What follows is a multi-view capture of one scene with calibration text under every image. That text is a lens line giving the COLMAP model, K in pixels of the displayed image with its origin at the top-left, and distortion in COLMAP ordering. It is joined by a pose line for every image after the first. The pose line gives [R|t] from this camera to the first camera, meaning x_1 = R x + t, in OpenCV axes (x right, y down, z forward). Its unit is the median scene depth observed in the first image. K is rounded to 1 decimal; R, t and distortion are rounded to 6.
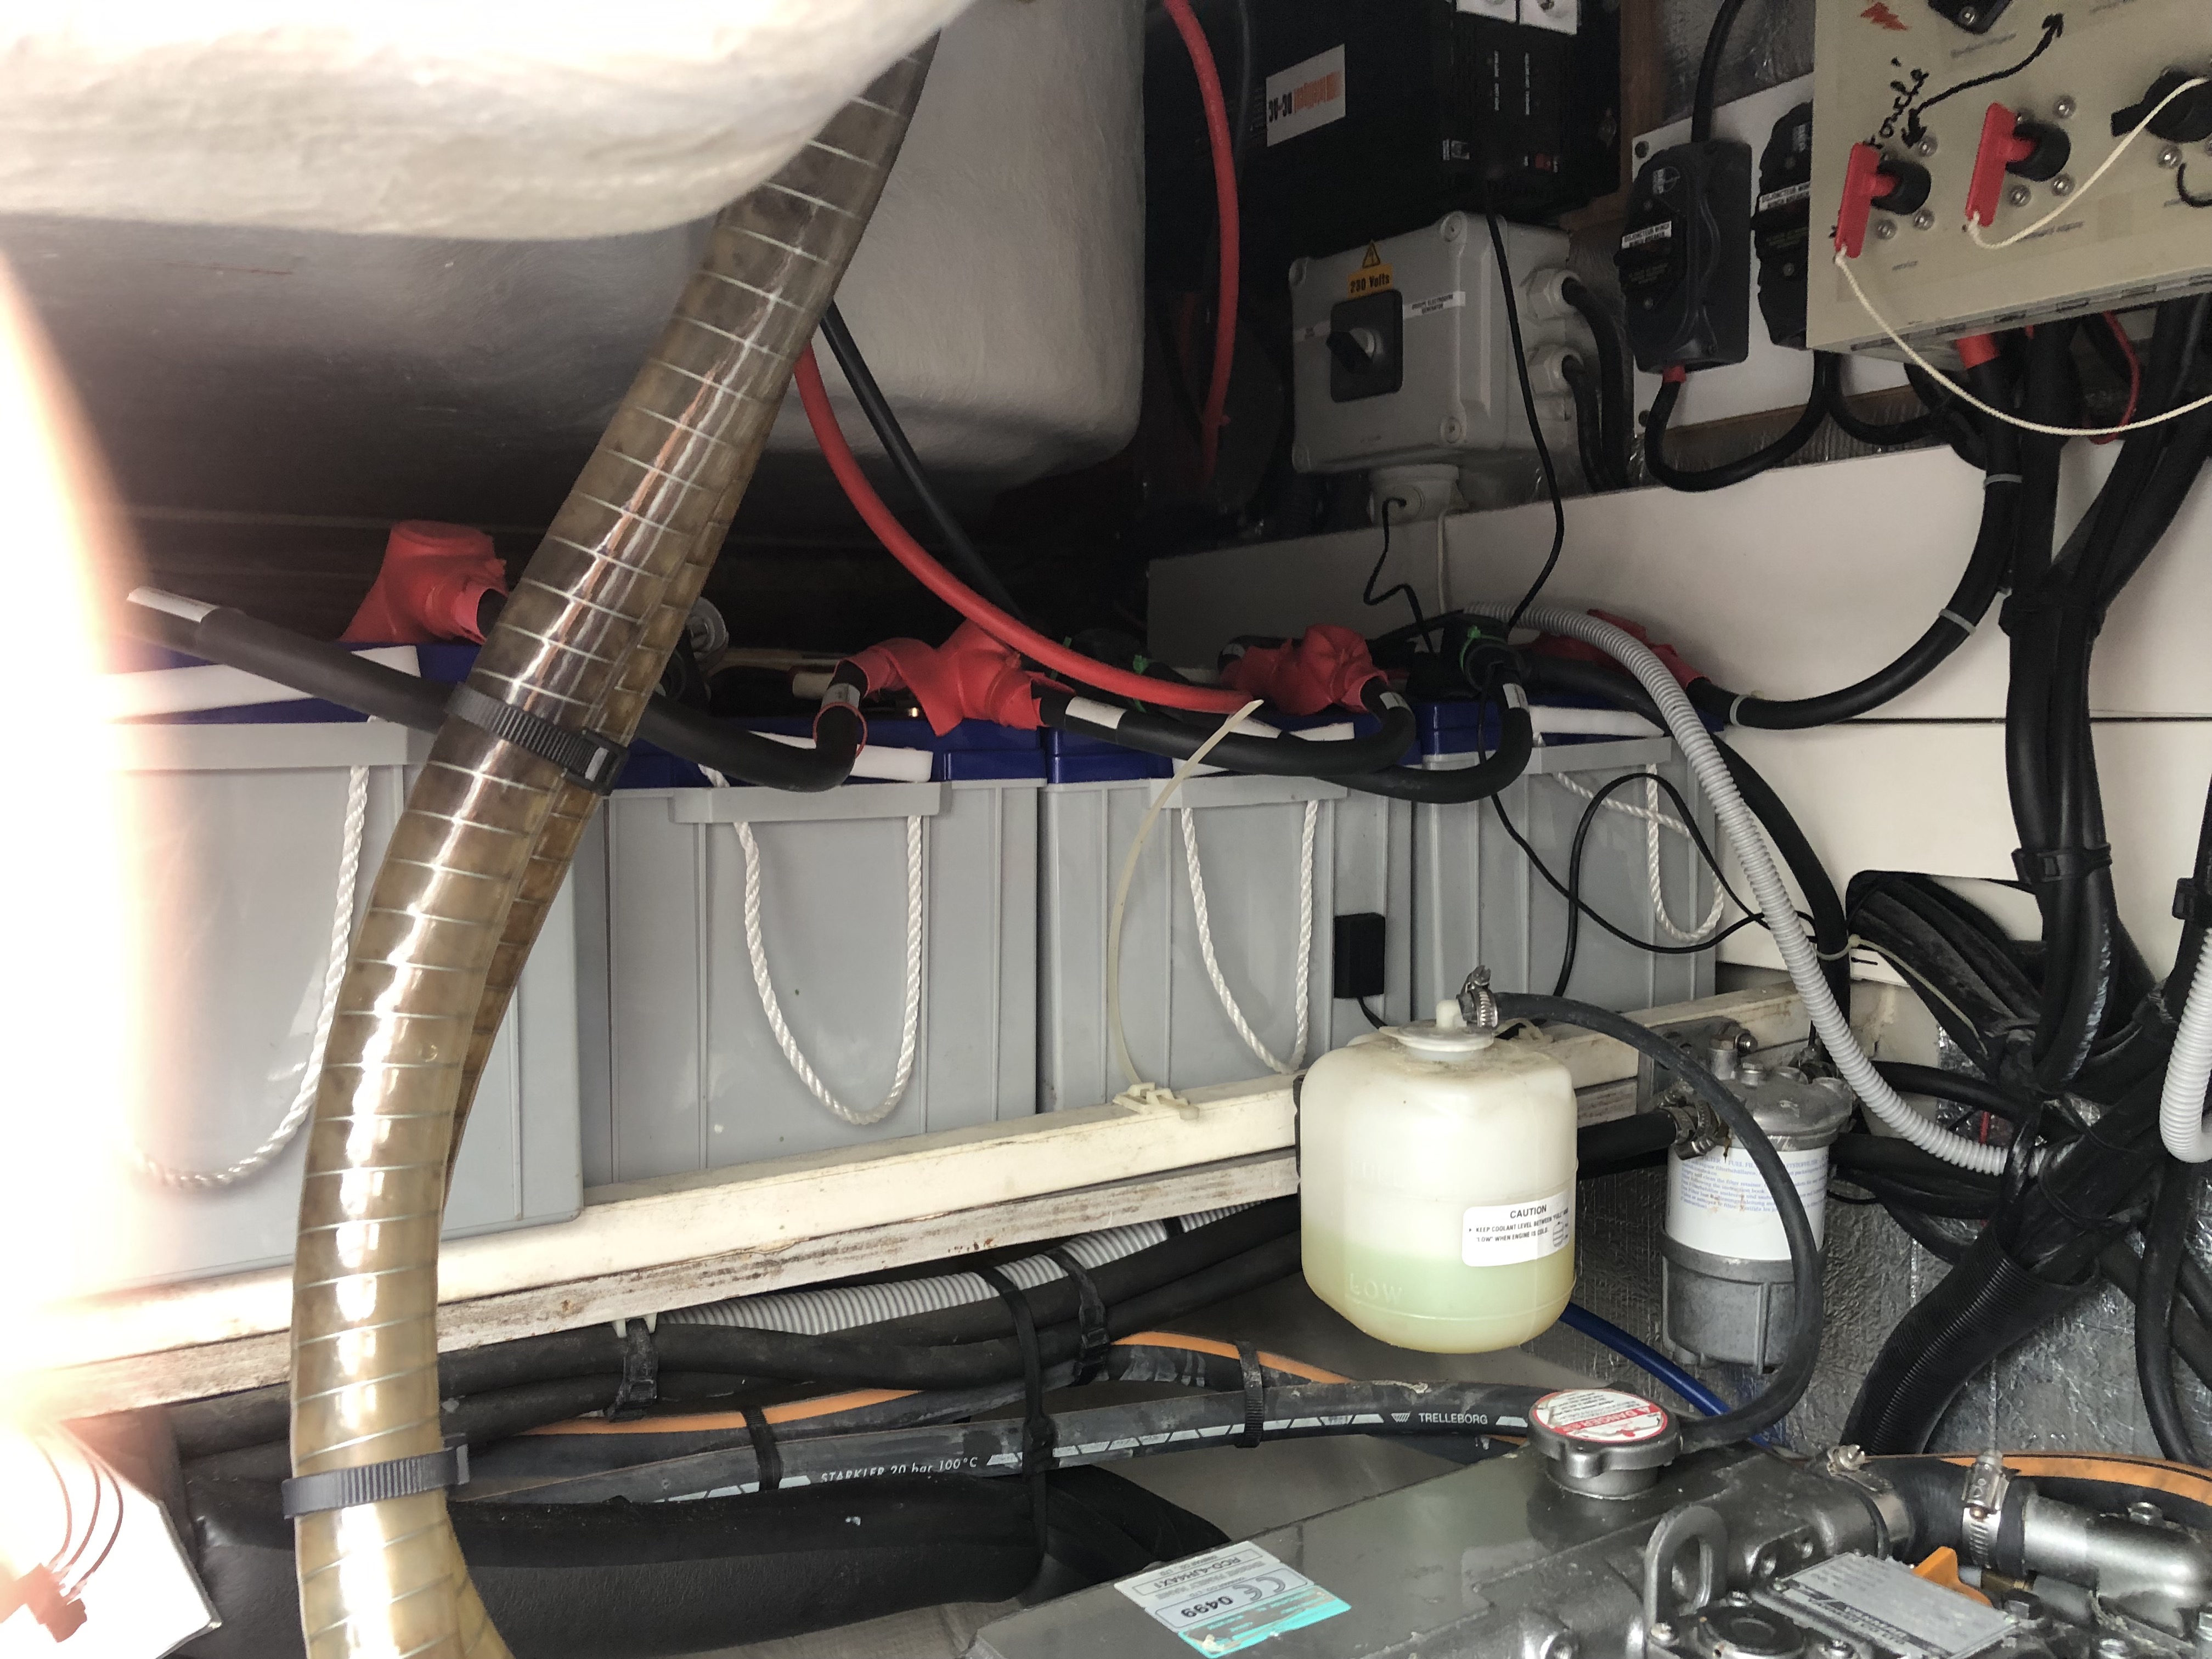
lens RADIAL K [[1797.0, 0, 1106.0], [0, 1797.0, 829.5], [0, 0, 1]] dist [-0.000438, -0.004062]
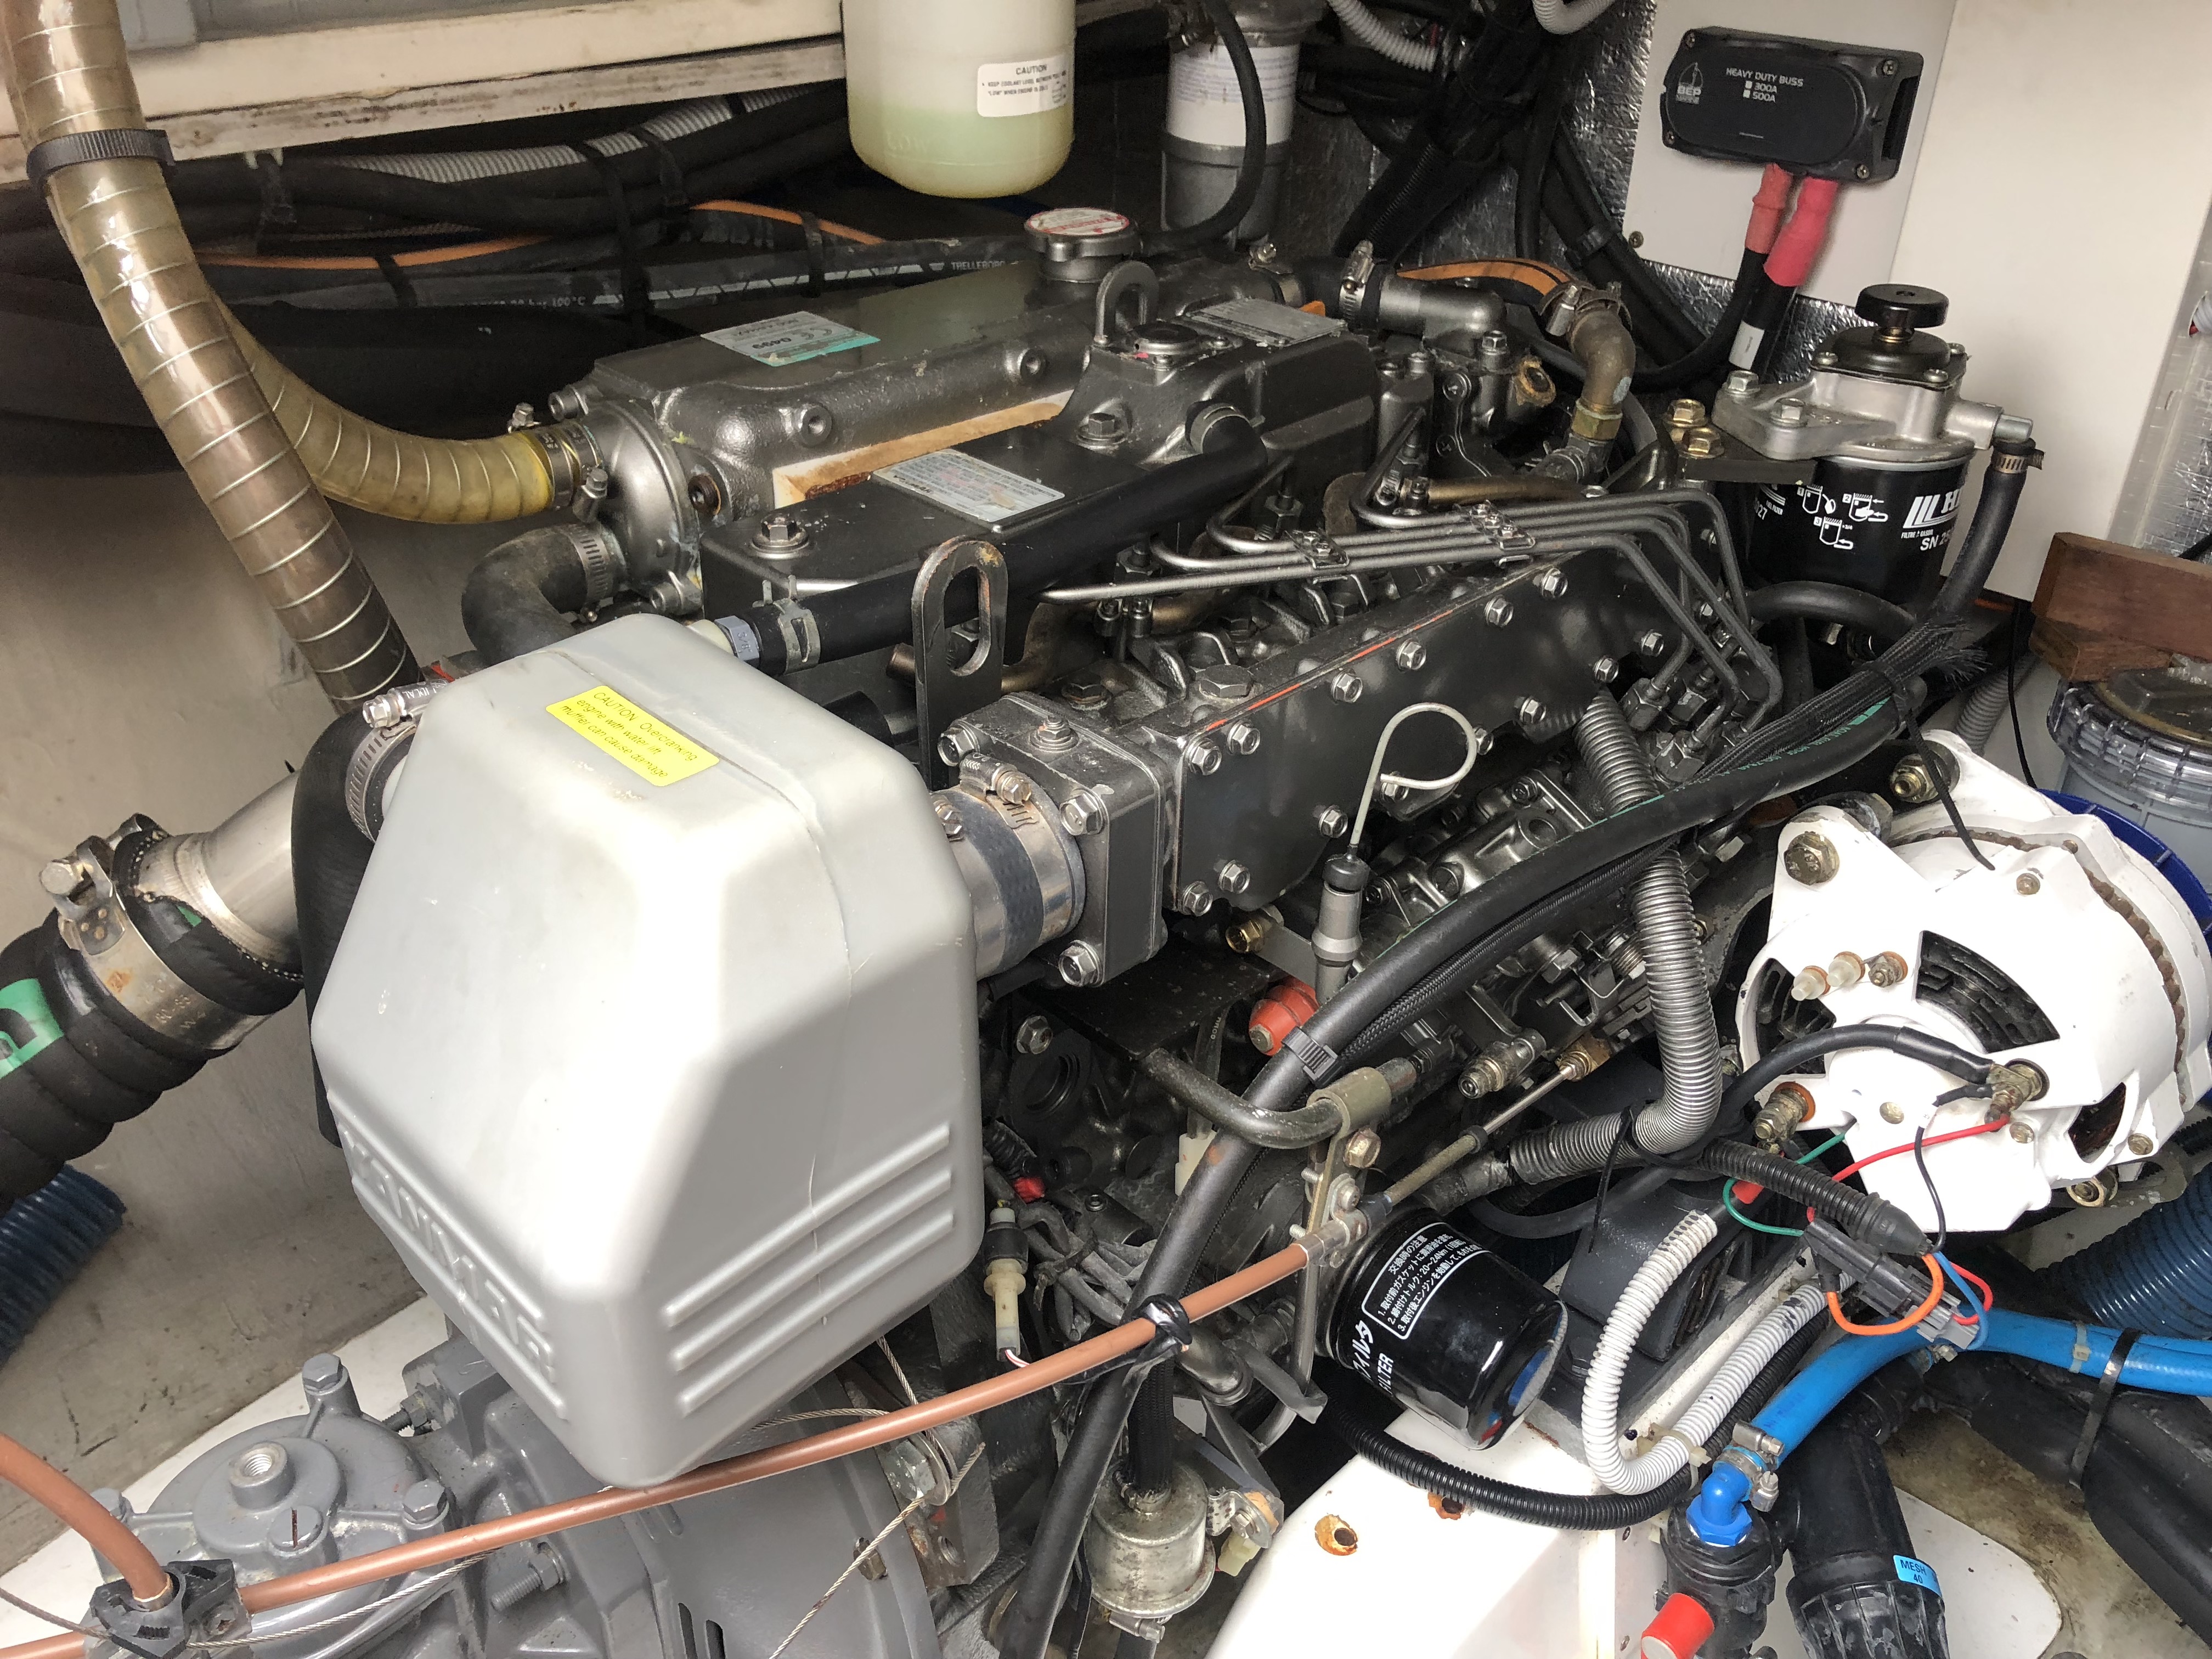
lens RADIAL K [[1835.2, 0, 1106.0], [0, 1835.2, 829.5], [0, 0, 1]] dist [0.003026, 0.008888]
pose [[0.978761, -0.080531, 0.188524, 0.008822], [-0.014999, 0.889017, 0.457629, 0.085947], [-0.204454, -0.450738, 0.868927, -0.265513]]
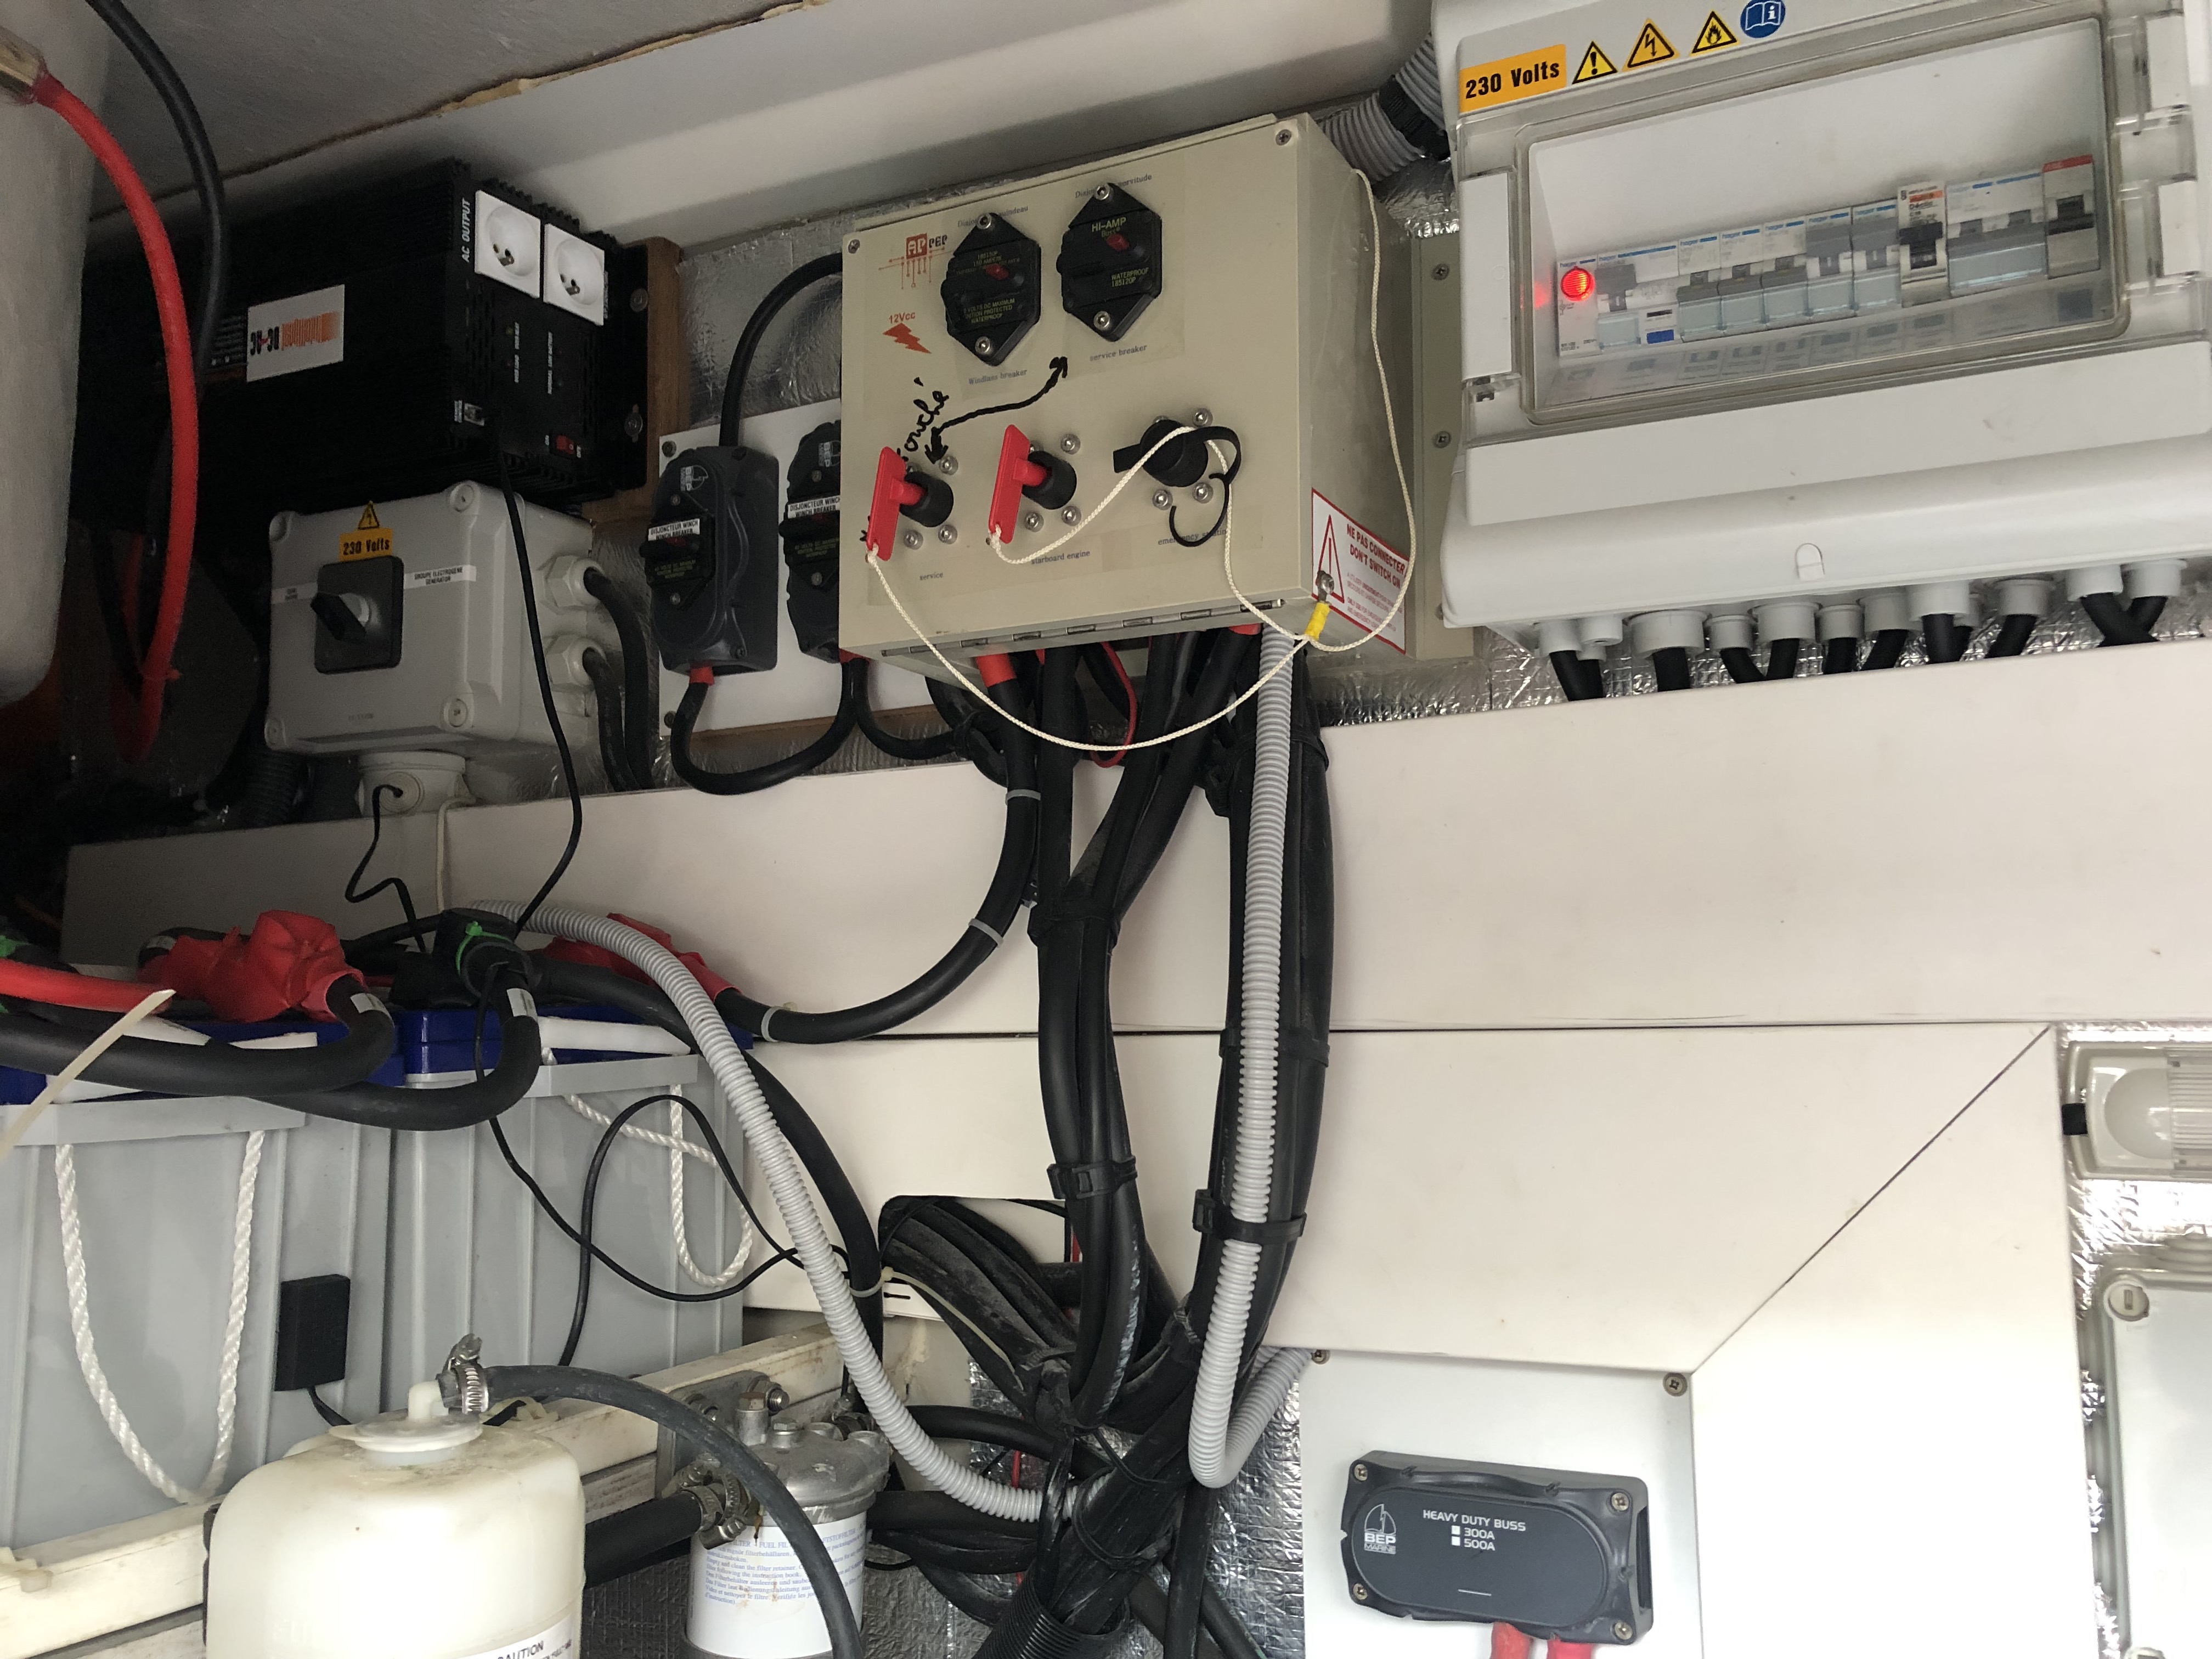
lens RADIAL K [[1860.2, 0, 1091.4], [0, 1860.2, 827.2], [0, 0, 1]] dist [0.059736, -0.150181]
pose [[0.870464, 0.057919, 0.488813, 0.023831], [0.030964, 0.984644, -0.171809, 0.003698], [-0.491257, 0.164689, 0.855303, 0.090341]]
